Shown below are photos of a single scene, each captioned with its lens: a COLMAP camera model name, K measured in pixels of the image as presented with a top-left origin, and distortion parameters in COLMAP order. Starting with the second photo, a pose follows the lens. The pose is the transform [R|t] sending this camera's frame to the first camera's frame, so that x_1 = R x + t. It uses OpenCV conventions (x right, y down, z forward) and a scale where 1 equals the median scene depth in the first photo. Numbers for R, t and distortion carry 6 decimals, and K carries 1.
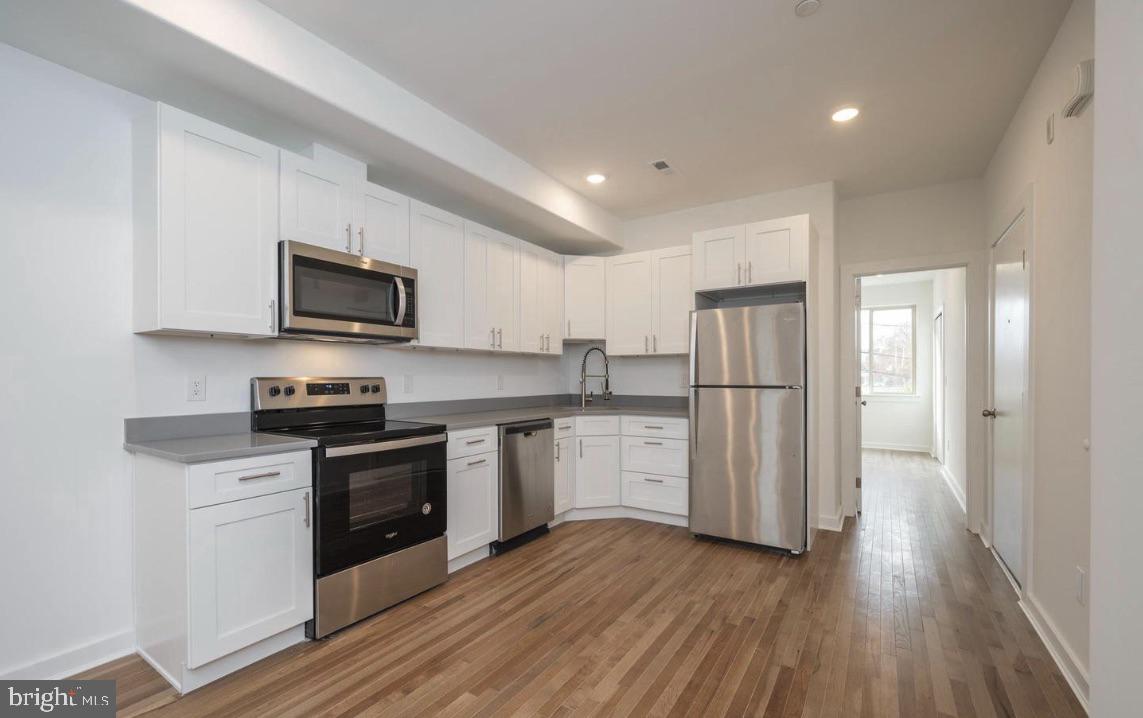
lens RADIAL K [[483.8, 0, 569.1], [0, 483.8, 379.7], [0, 0, 1]] dist [0.000996, -0.000157]
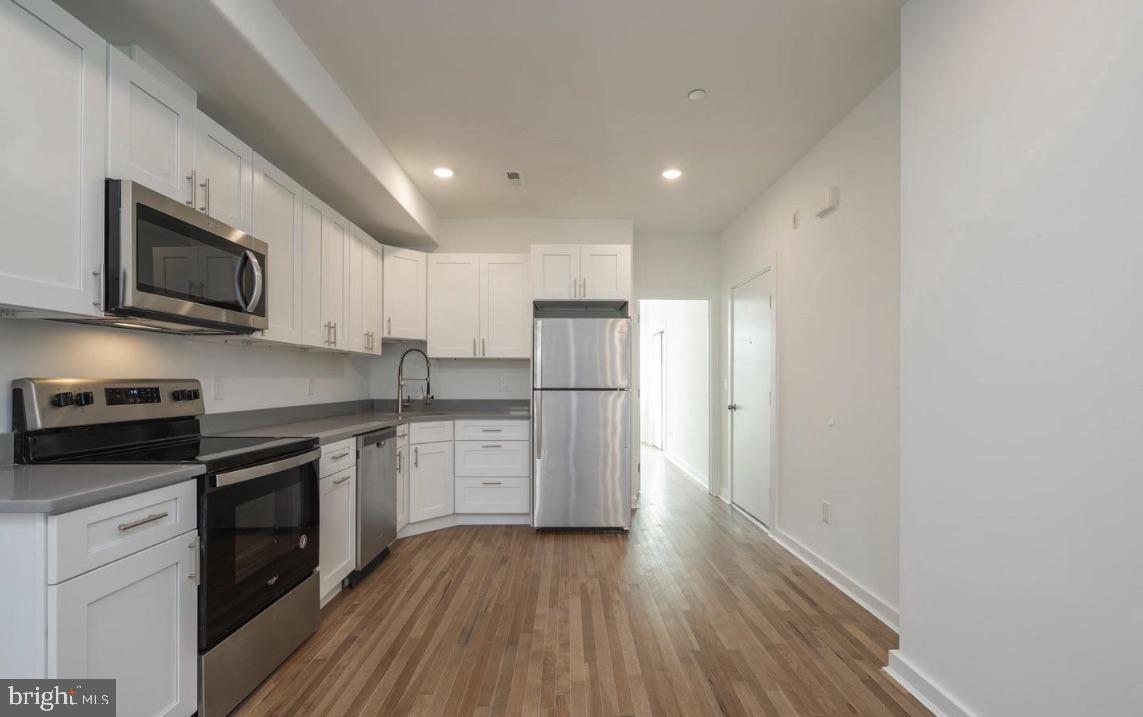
lens RADIAL K [[504.6, 0, 566.7], [0, 504.6, 380.0], [0, 0, 1]] dist [-0.000609, -0.000181]
pose [[0.838501, 0.004137, 0.544884, -0.309949], [-0.000219, 0.999974, -0.007255, 0.001295], [-0.544900, 0.005964, 0.838480, 0.038004]]
